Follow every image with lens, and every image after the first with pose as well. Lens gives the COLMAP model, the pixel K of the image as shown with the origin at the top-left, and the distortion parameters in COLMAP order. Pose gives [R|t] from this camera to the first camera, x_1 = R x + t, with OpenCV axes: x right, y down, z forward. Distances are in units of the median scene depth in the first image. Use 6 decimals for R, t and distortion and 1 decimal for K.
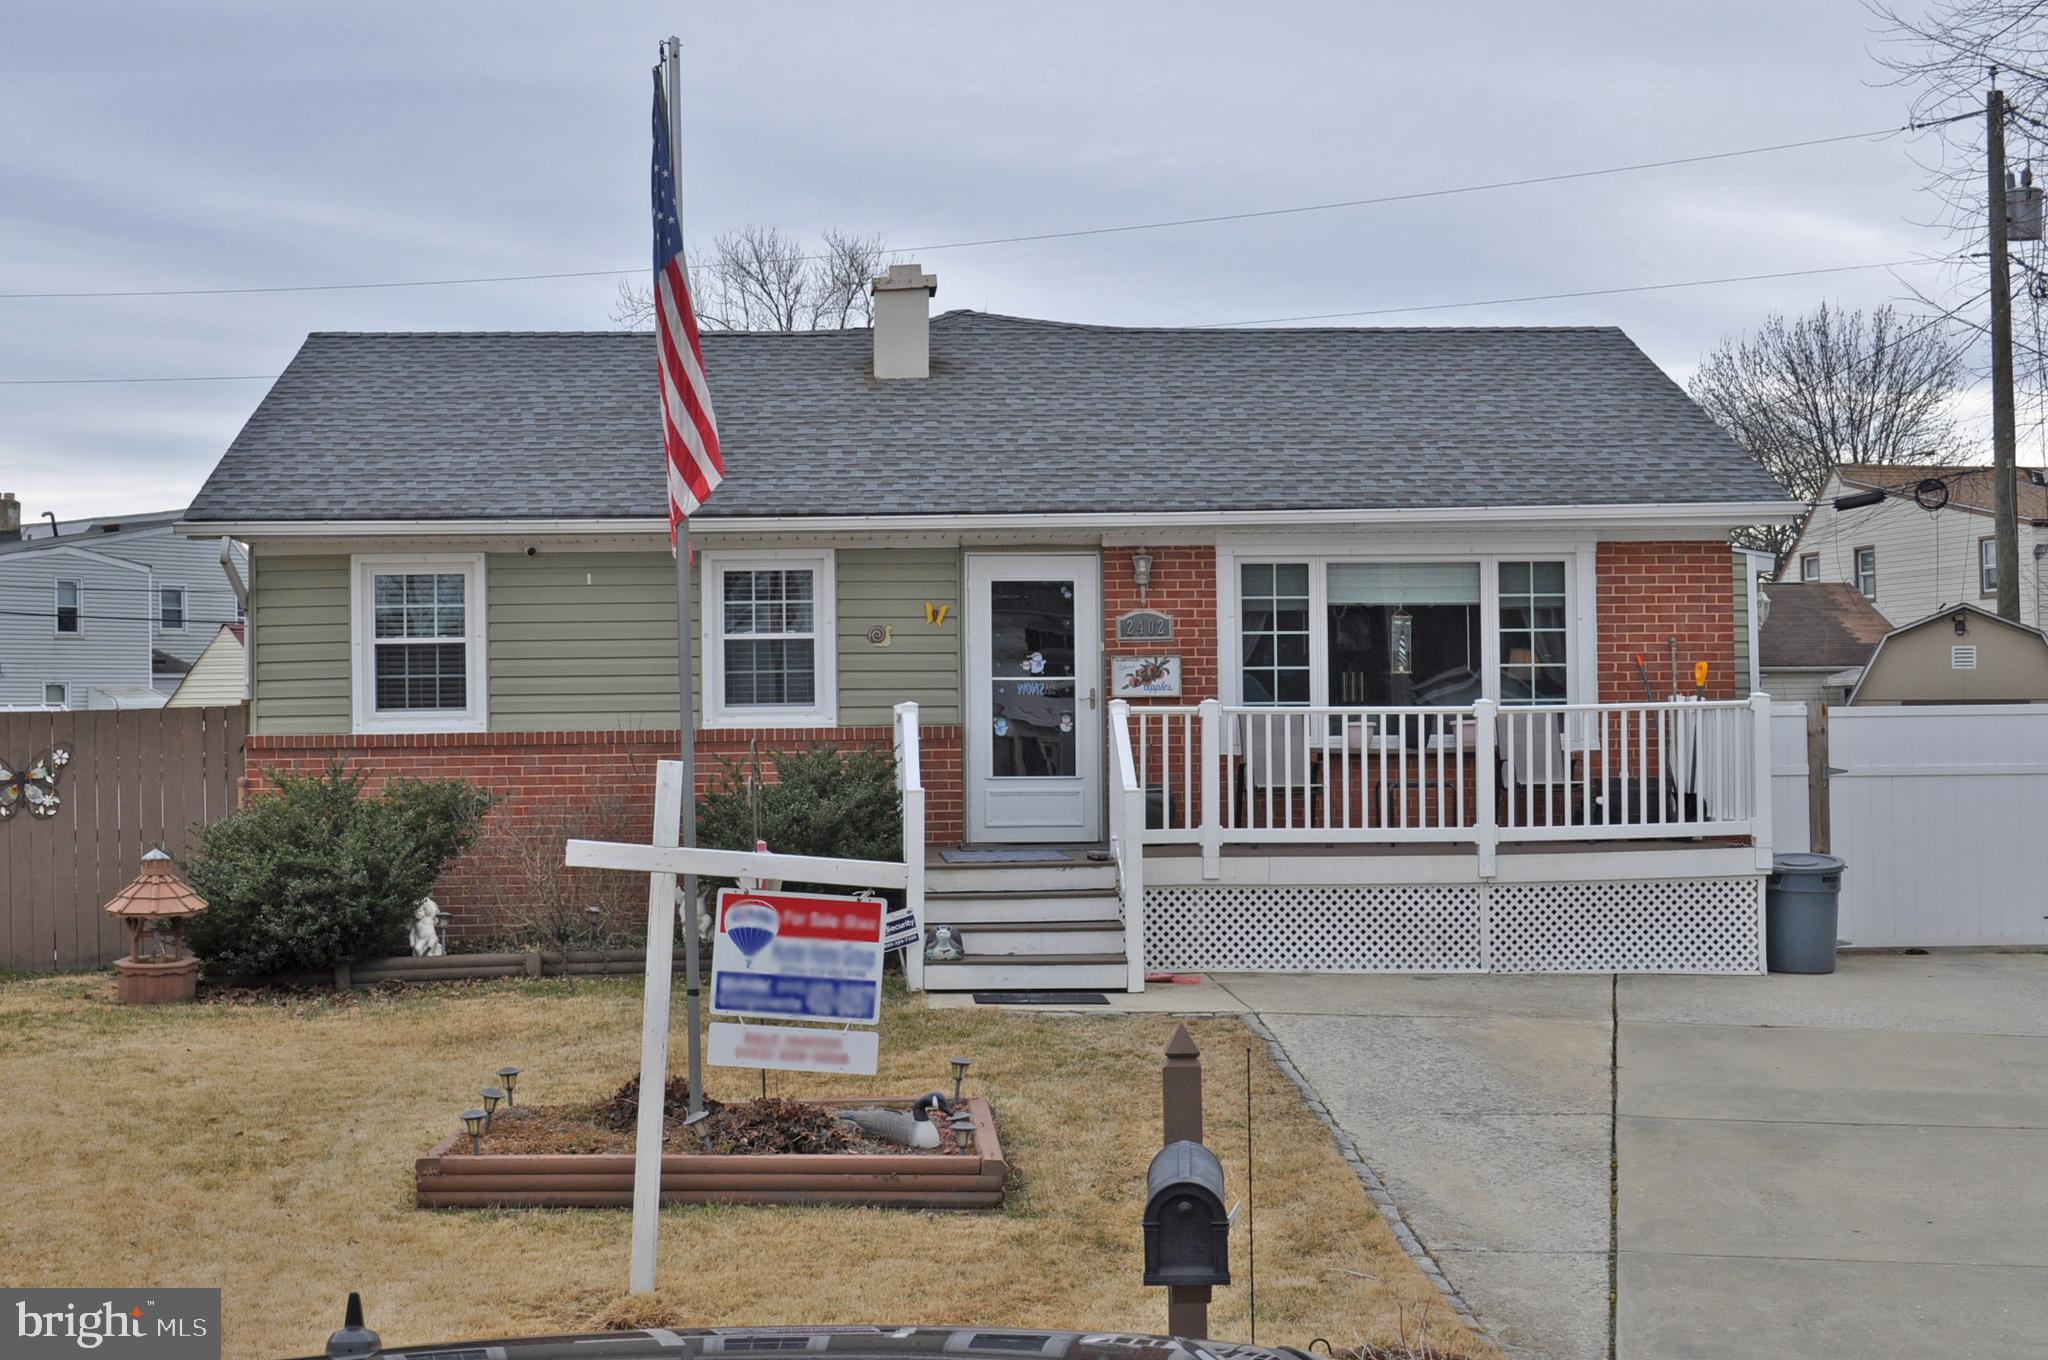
lens RADIAL K [[2834.3, 0, 991.8], [0, 2834.3, 675.8], [0, 0, 1]] dist [-0.029465, -0.010740]
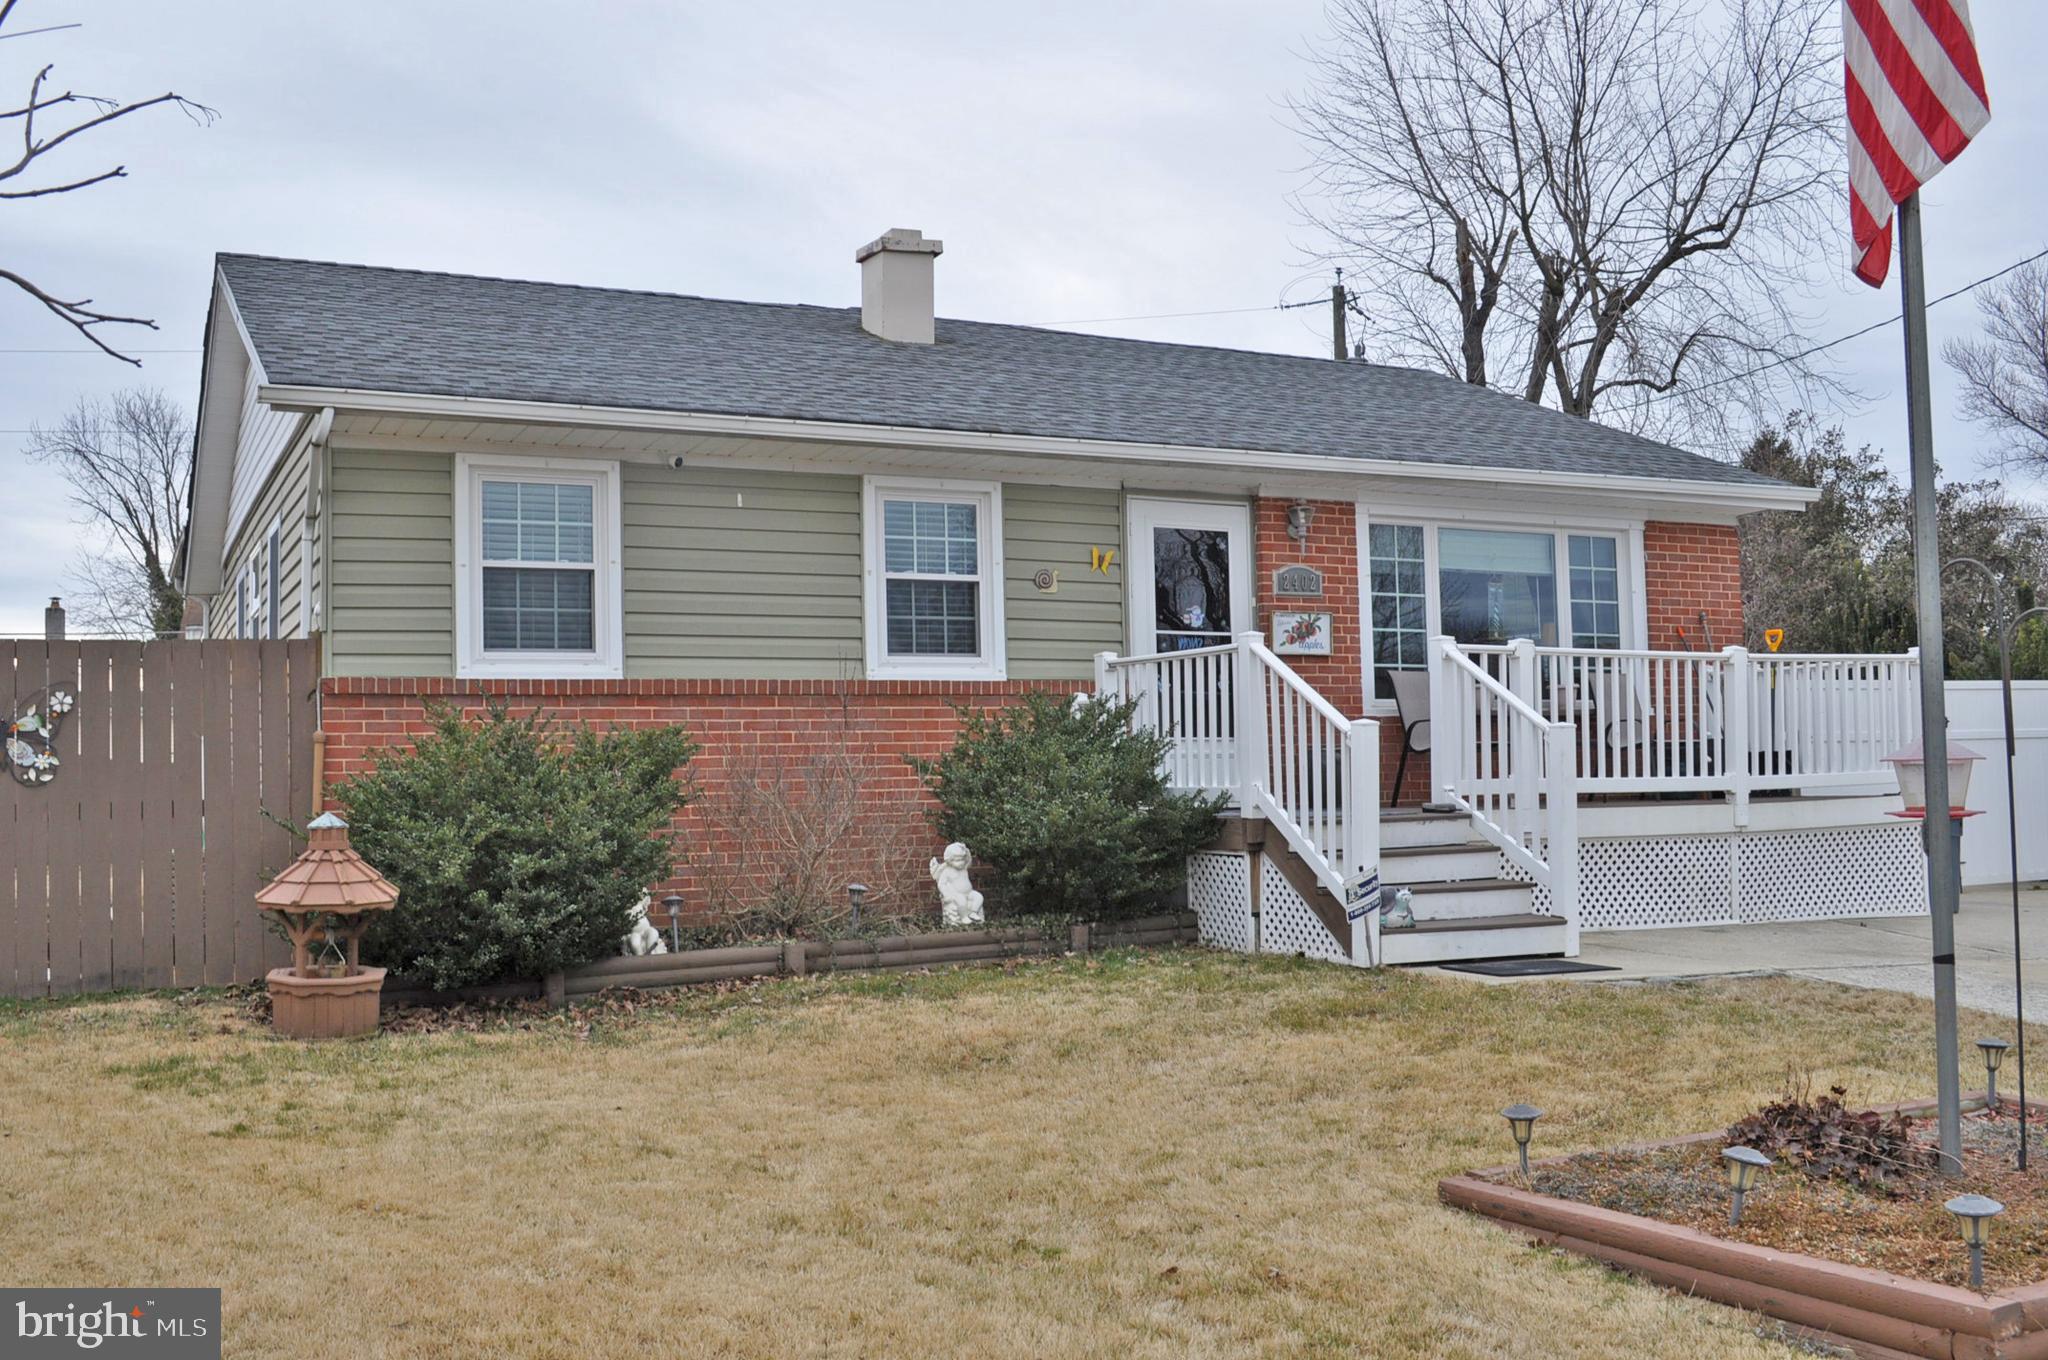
lens RADIAL K [[1892.9, 0, 992.3], [0, 1892.9, 679.5], [0, 0, 1]] dist [-0.075534, 0.017931]
pose [[0.919287, 0.015912, 0.393267, -0.292284], [0.001804, 0.999002, -0.044637, 0.044104], [-0.393585, 0.041744, 0.918340, 0.455449]]
